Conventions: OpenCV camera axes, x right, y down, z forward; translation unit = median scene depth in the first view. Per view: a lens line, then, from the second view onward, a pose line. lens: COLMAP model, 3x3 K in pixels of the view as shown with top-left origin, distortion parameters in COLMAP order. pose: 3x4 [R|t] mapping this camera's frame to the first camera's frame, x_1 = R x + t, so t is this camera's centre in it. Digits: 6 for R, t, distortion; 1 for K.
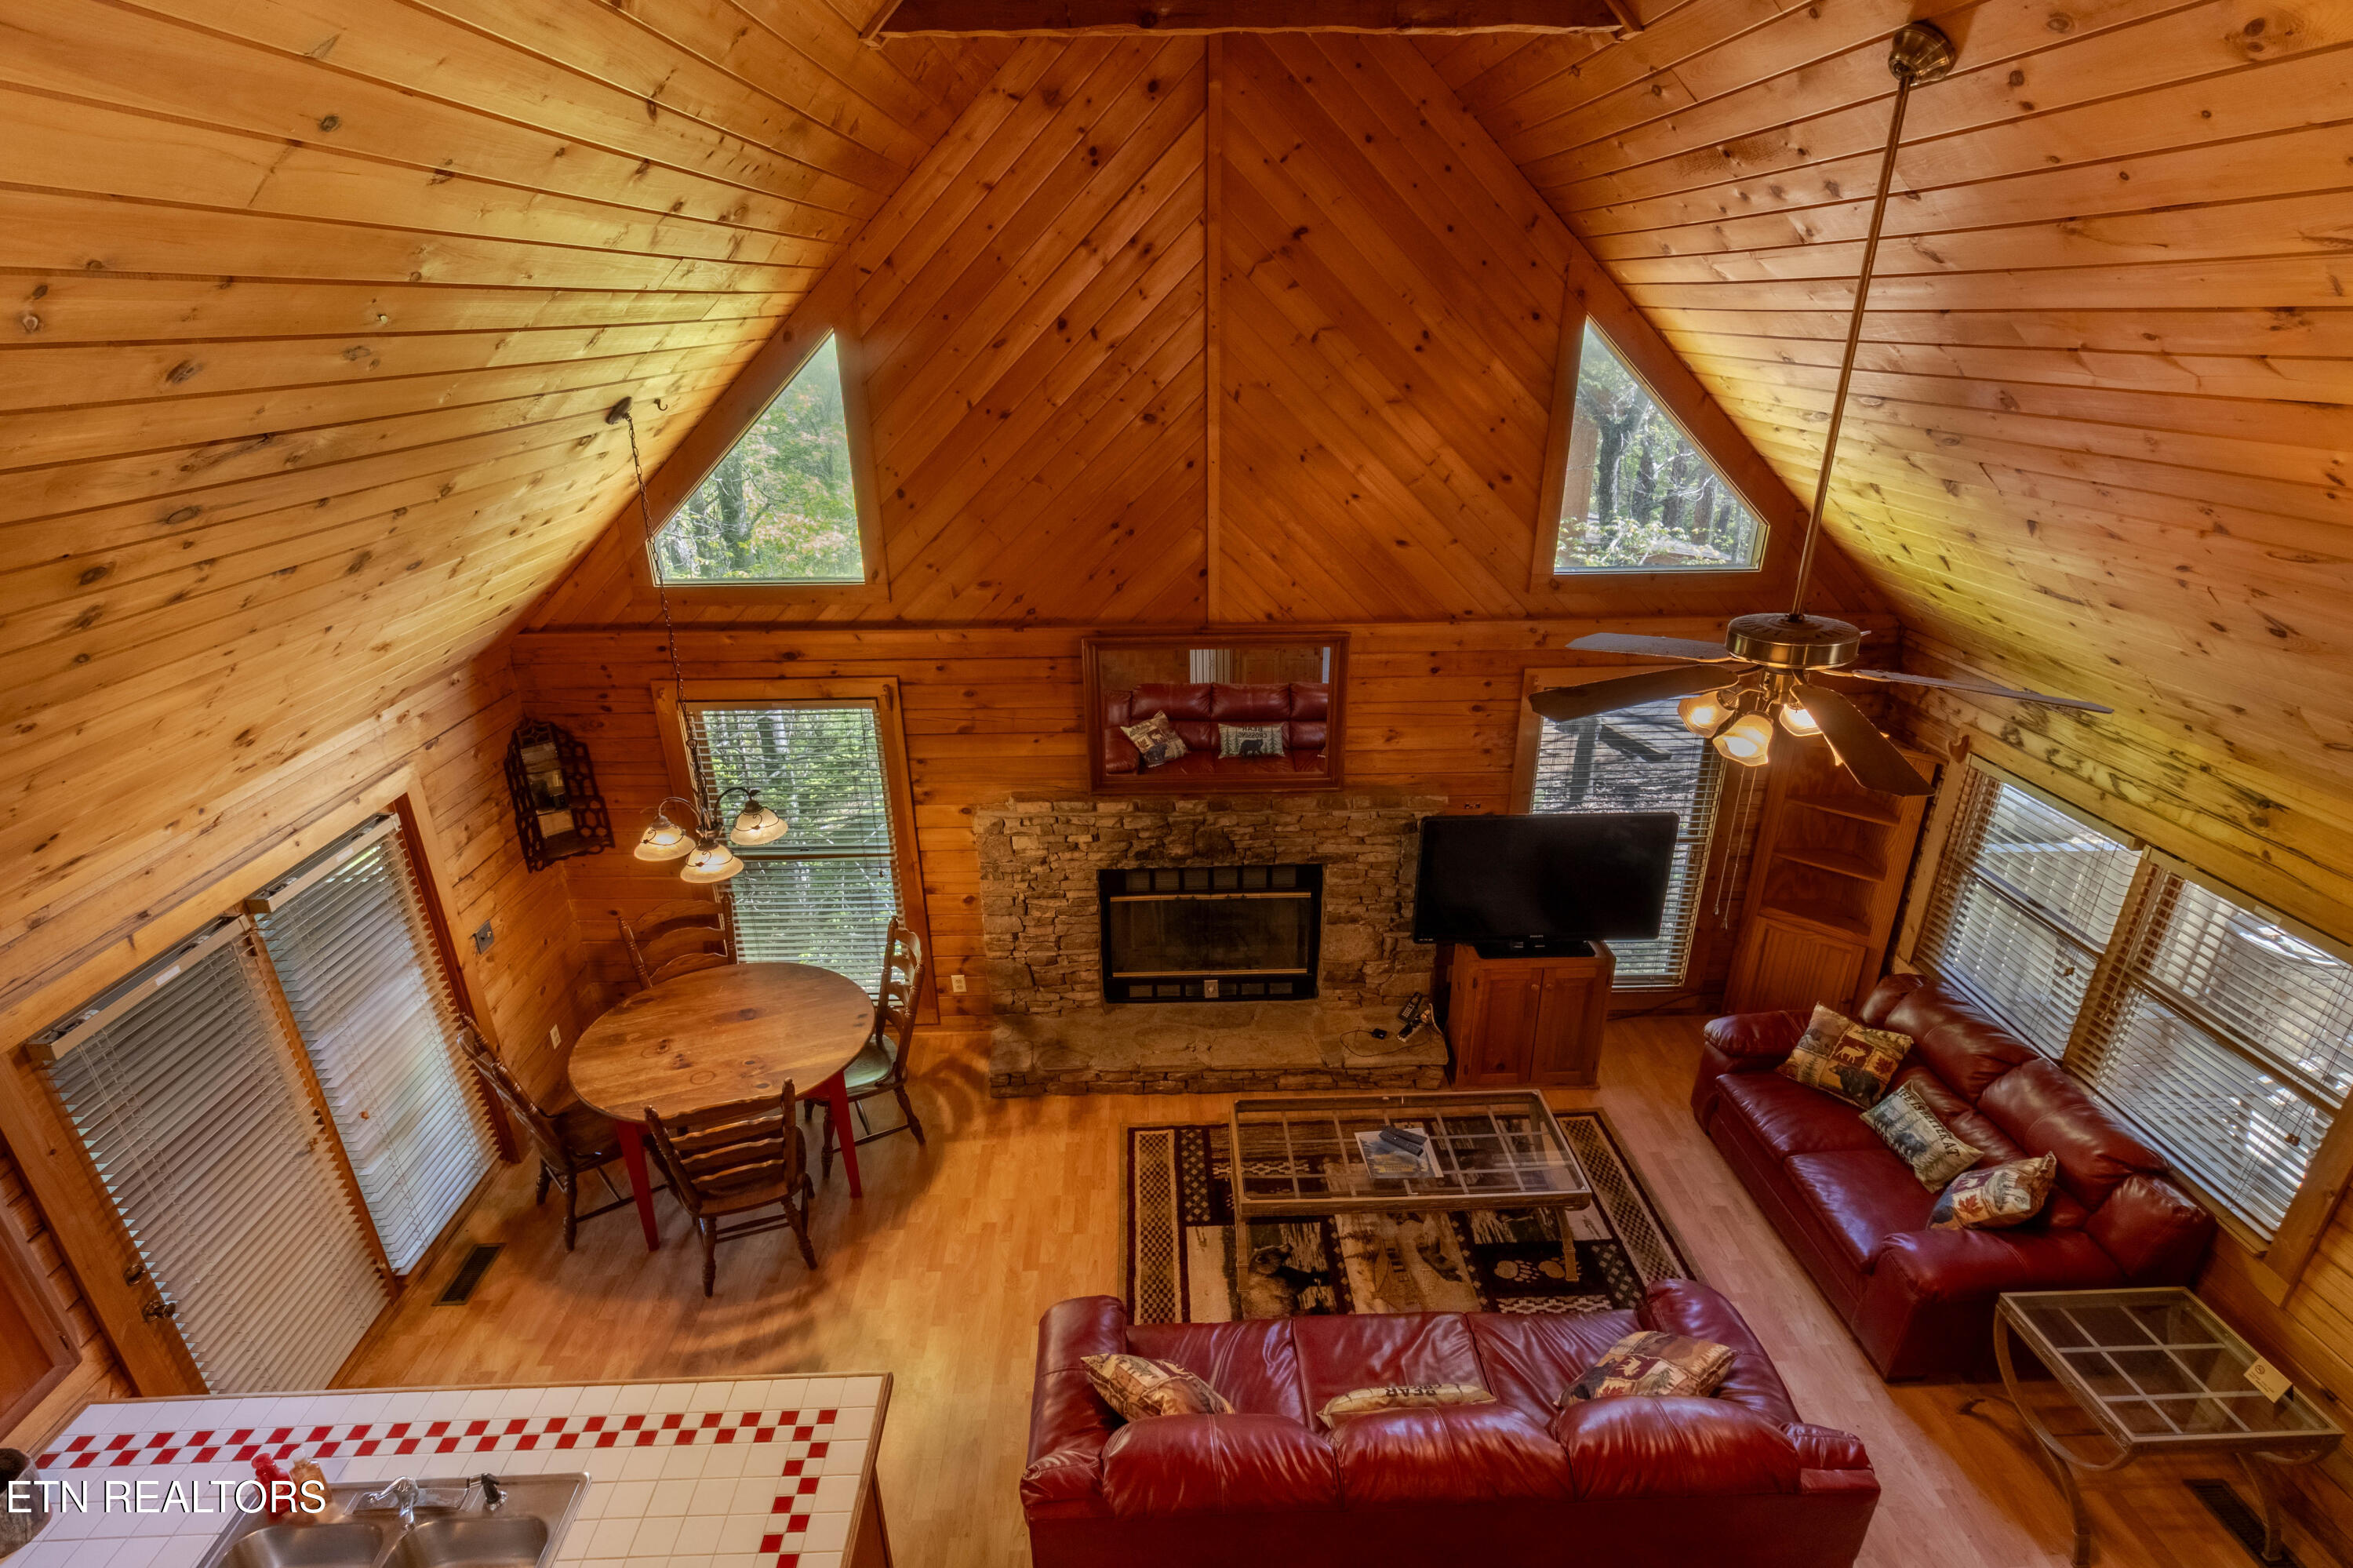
lens RADIAL K [[1182.5, 0, 1128.6], [0, 1182.5, 951.8], [0, 0, 1]] dist [0.003048, -0.000359]
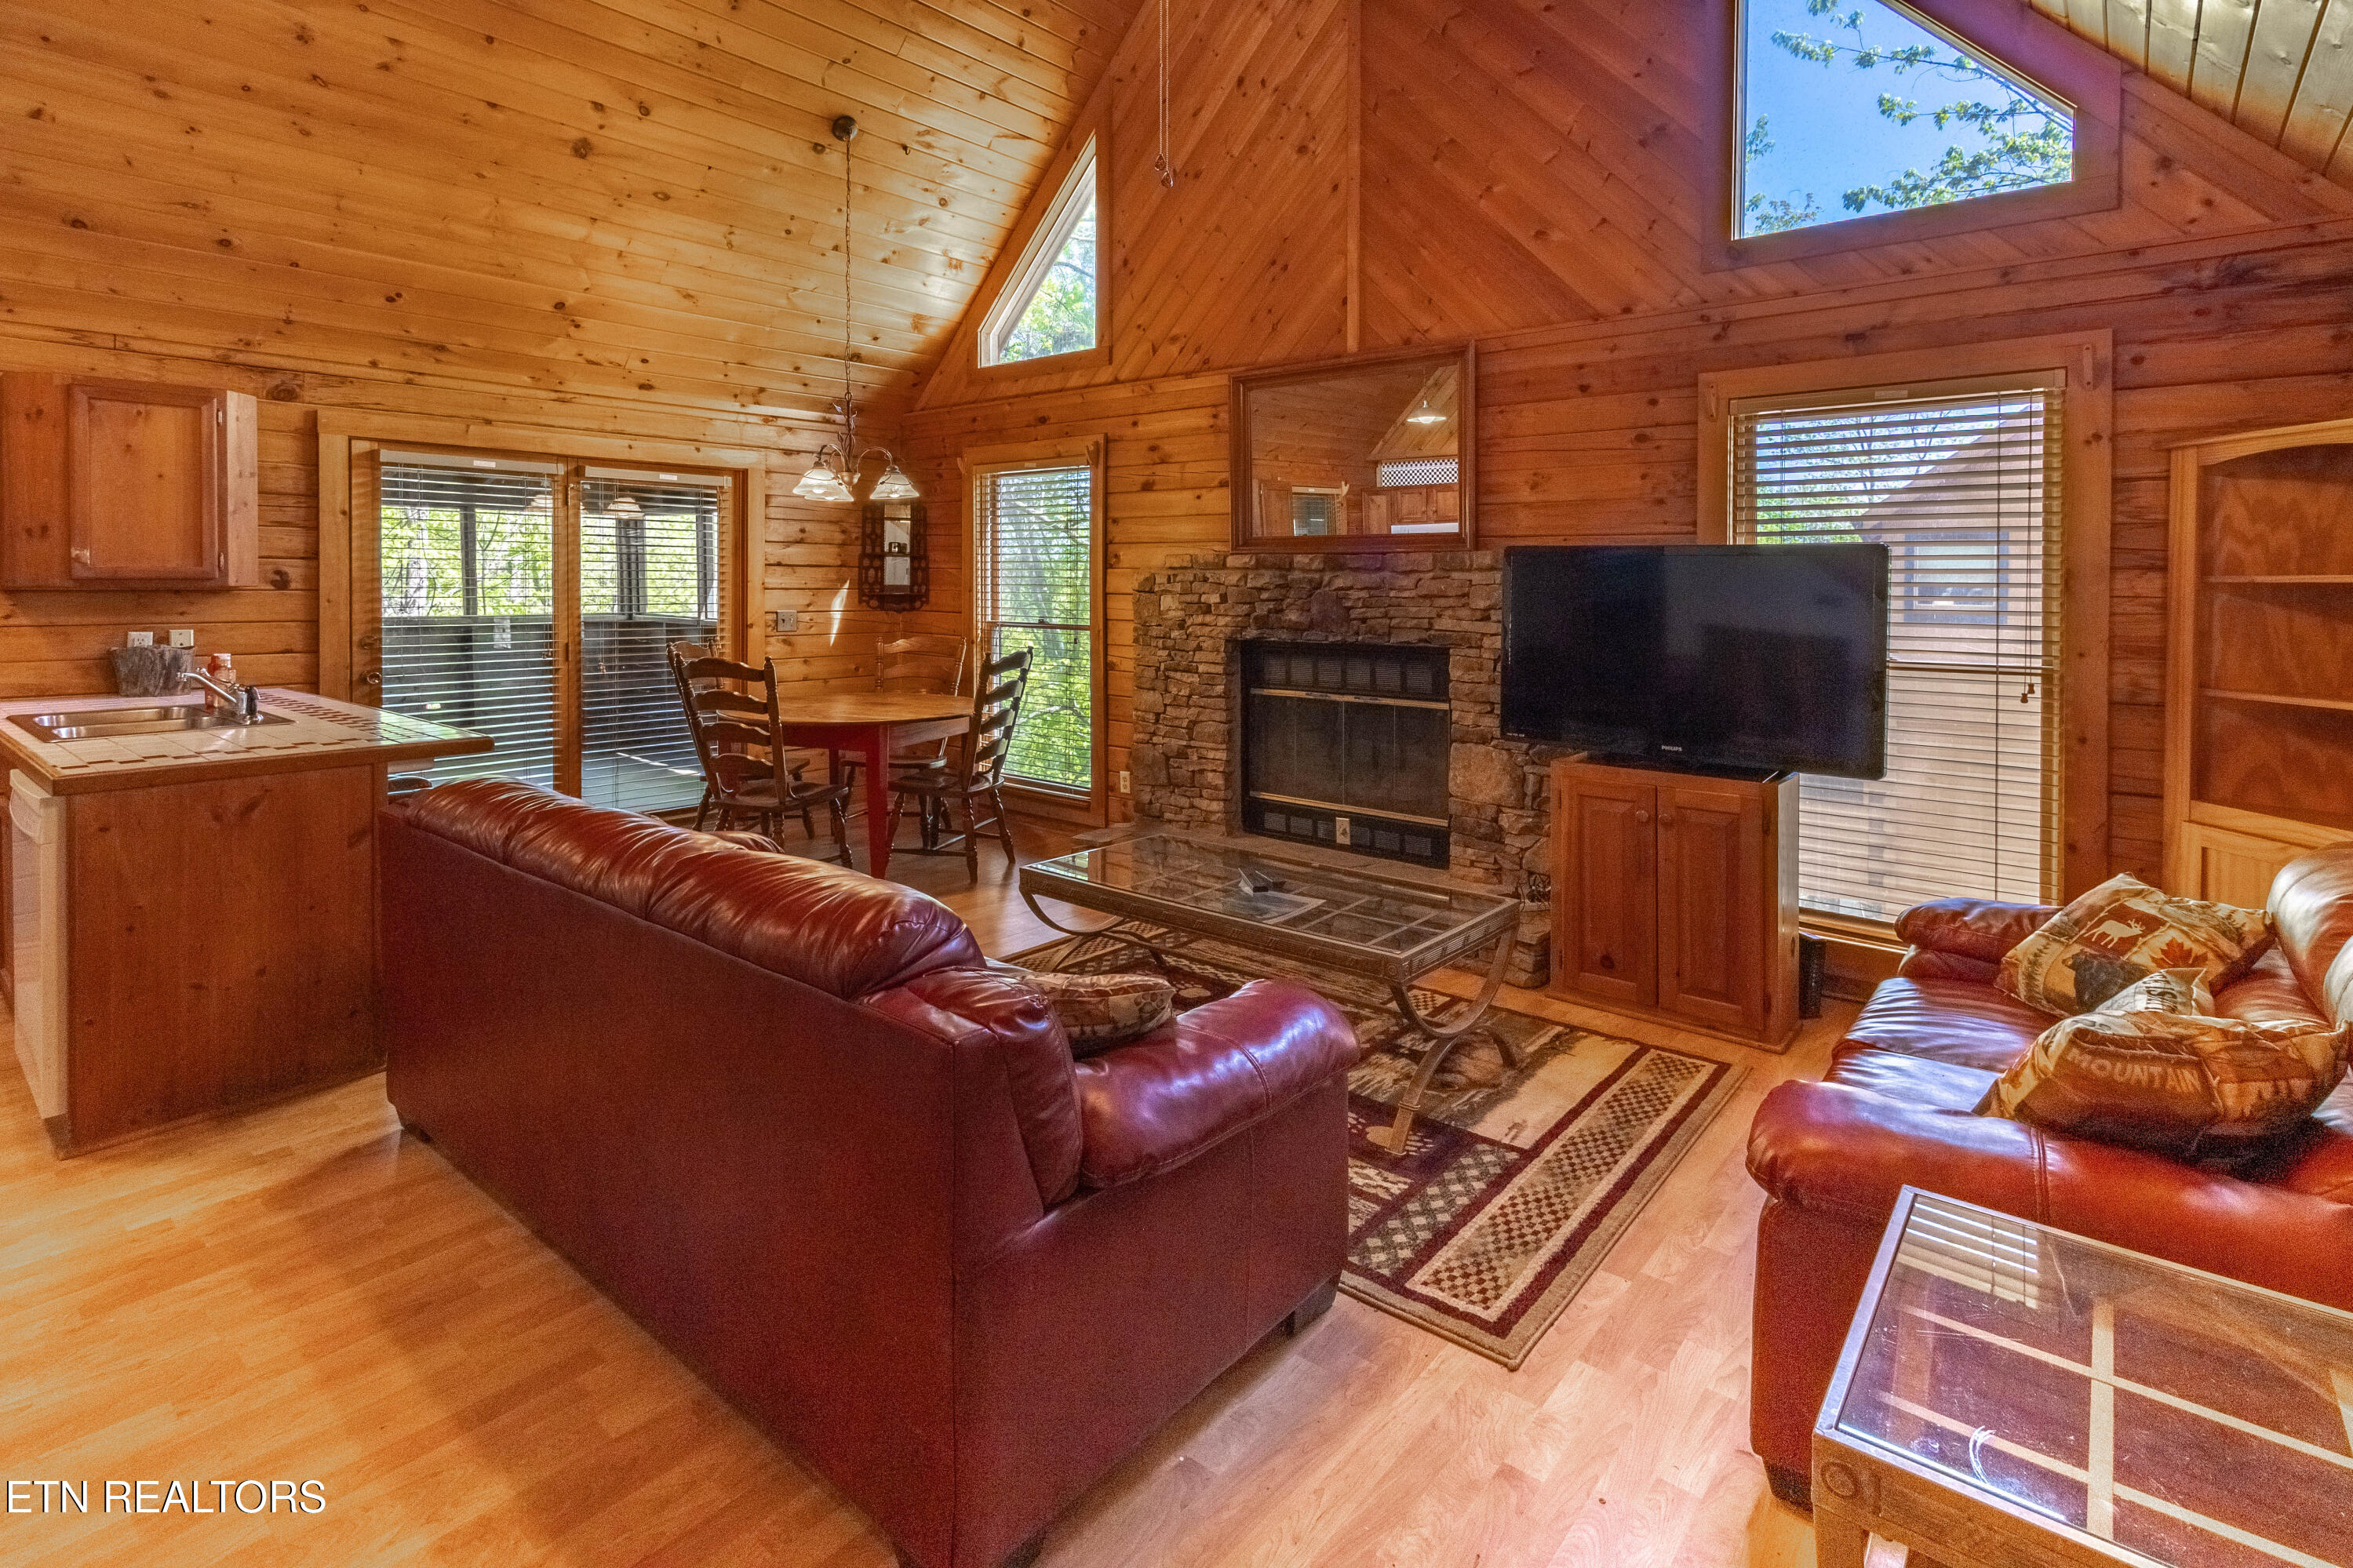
lens RADIAL K [[1182.3, 0, 1134.6], [0, 1182.3, 677.7], [0, 0, 1]] dist [0.003048, -0.000359]
pose [[0.741180, 0.114061, -0.661546, 0.622669], [-0.377483, 0.885716, -0.270212, 0.269503], [0.555121, 0.449998, 0.699531, 0.414734]]
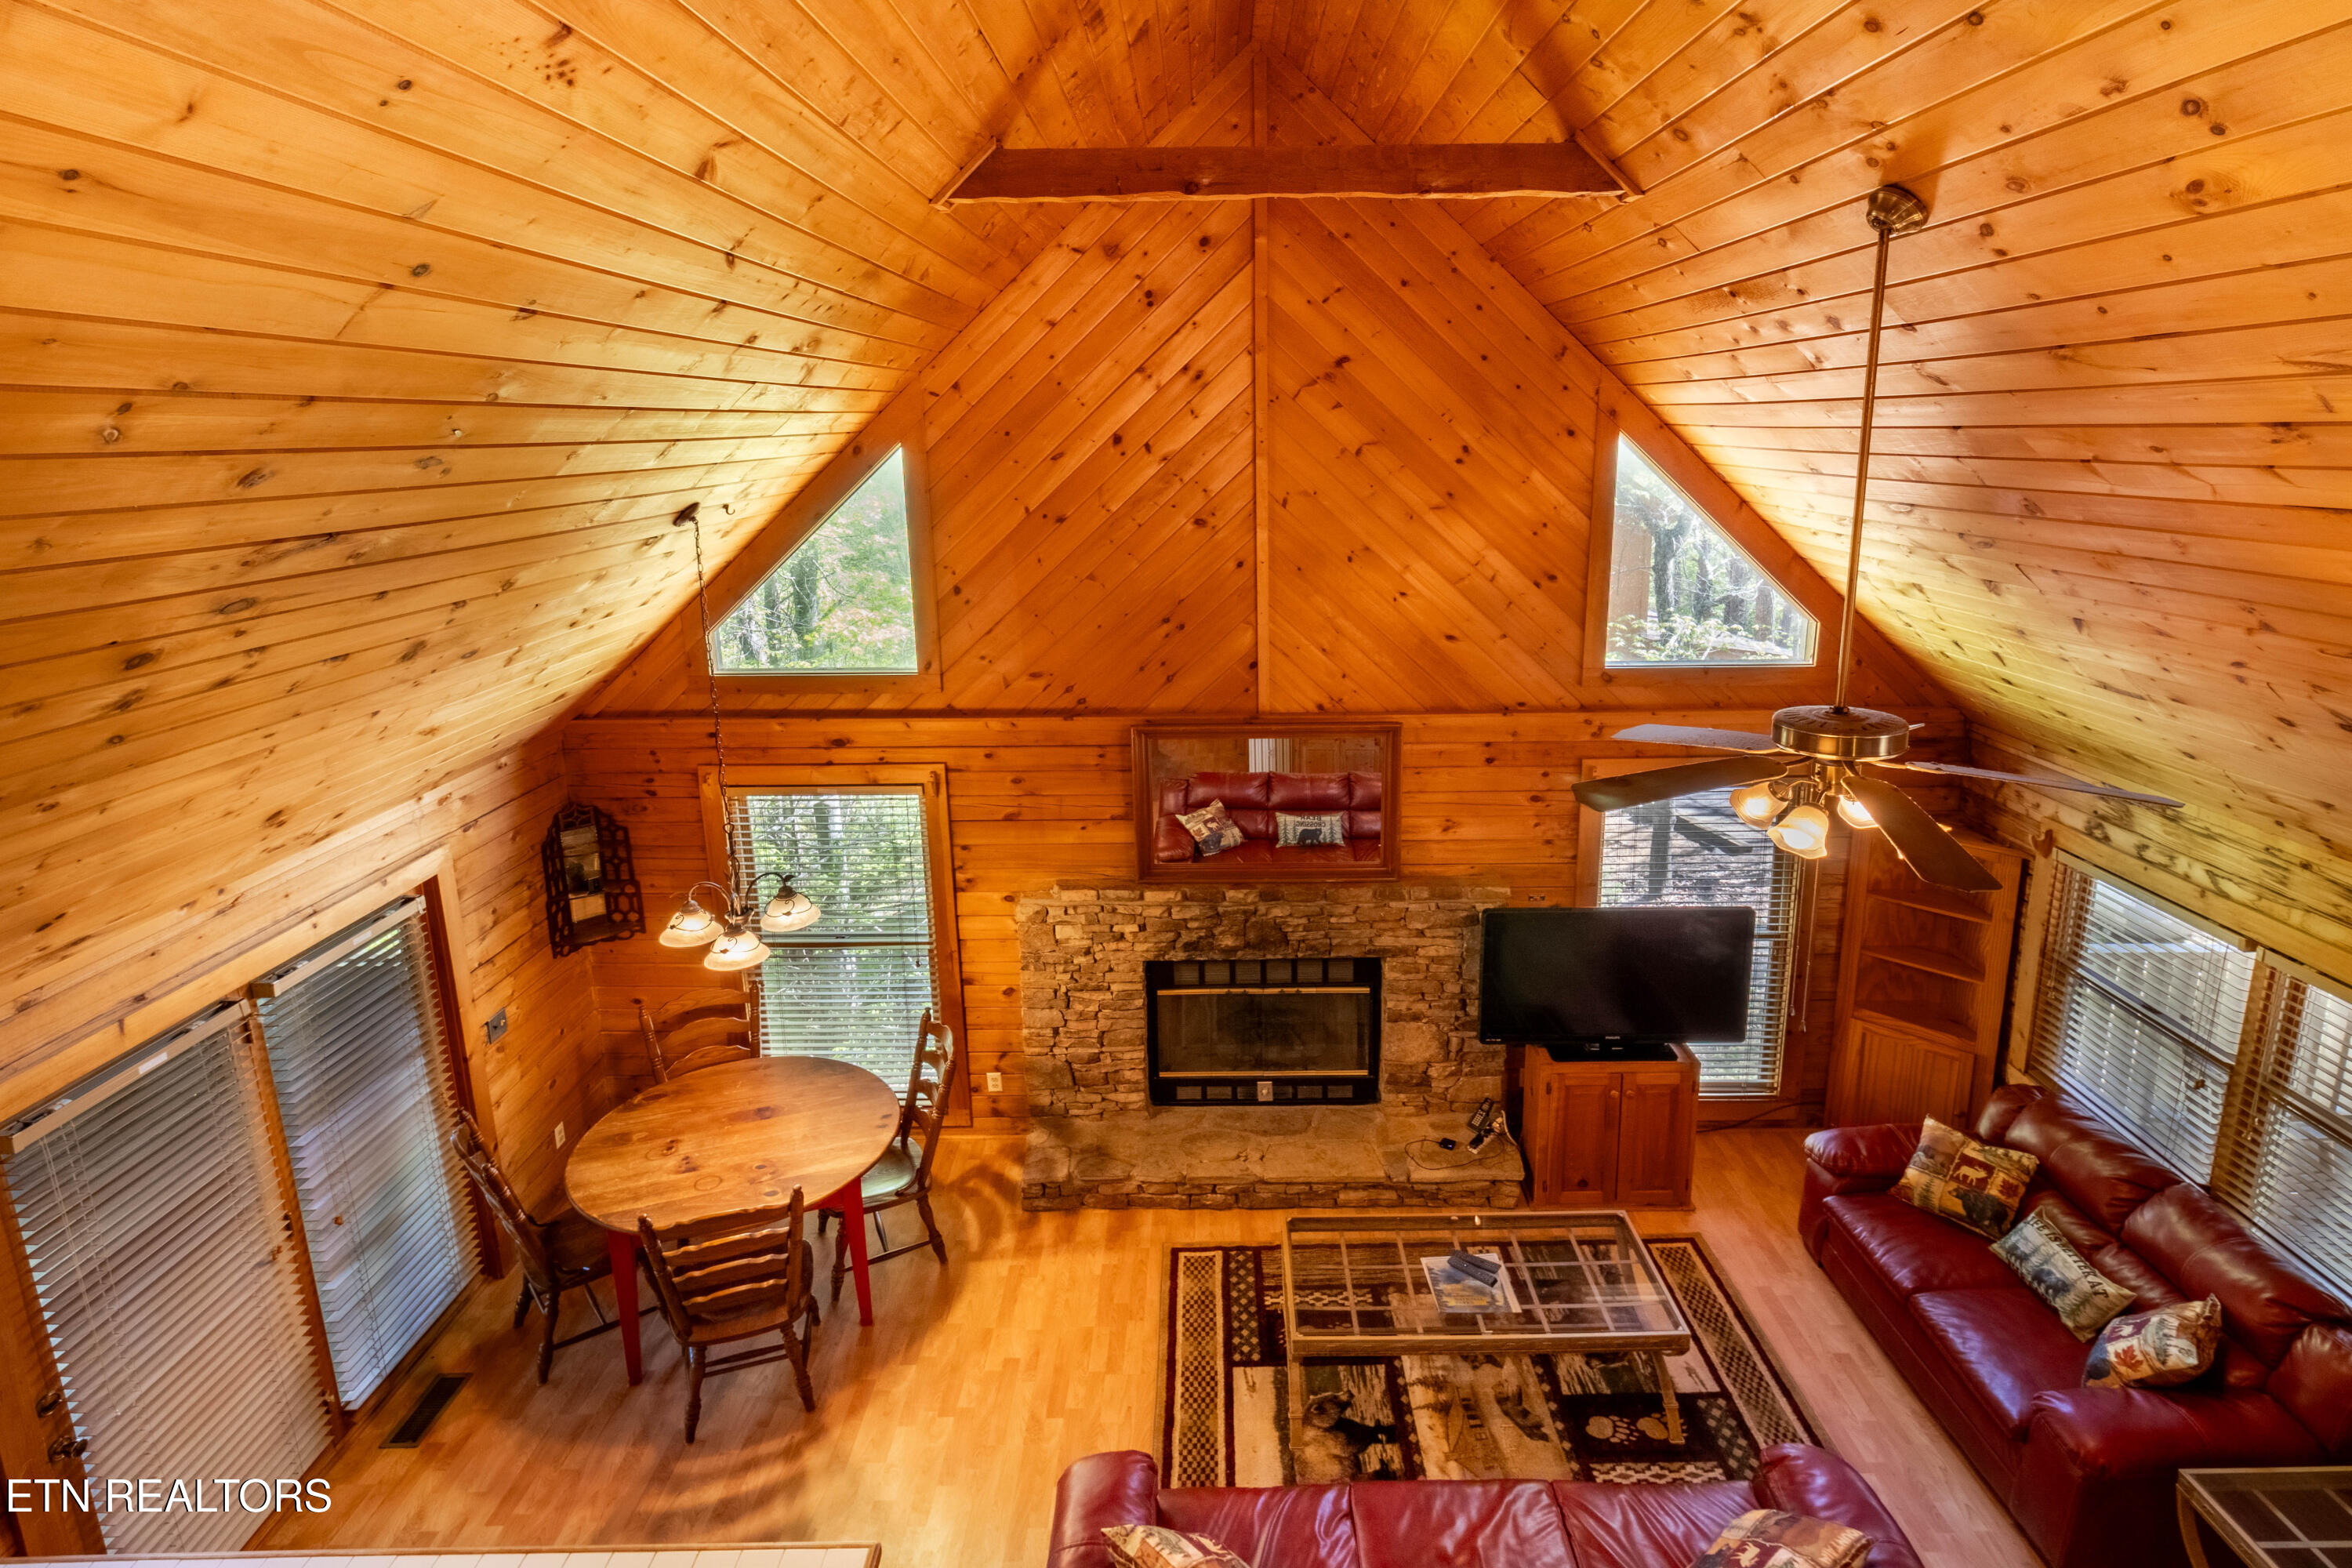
lens RADIAL K [[1223.5, 0, 1161.5], [0, 1223.5, 771.2], [0, 0, 1]] dist [0.002054, 0.000302]
pose [[0.999668, 0.006339, -0.024967, 0.013884], [-0.011723, 0.975008, -0.221859, 0.000265], [0.022937, 0.222078, 0.974759, 0.002230]]
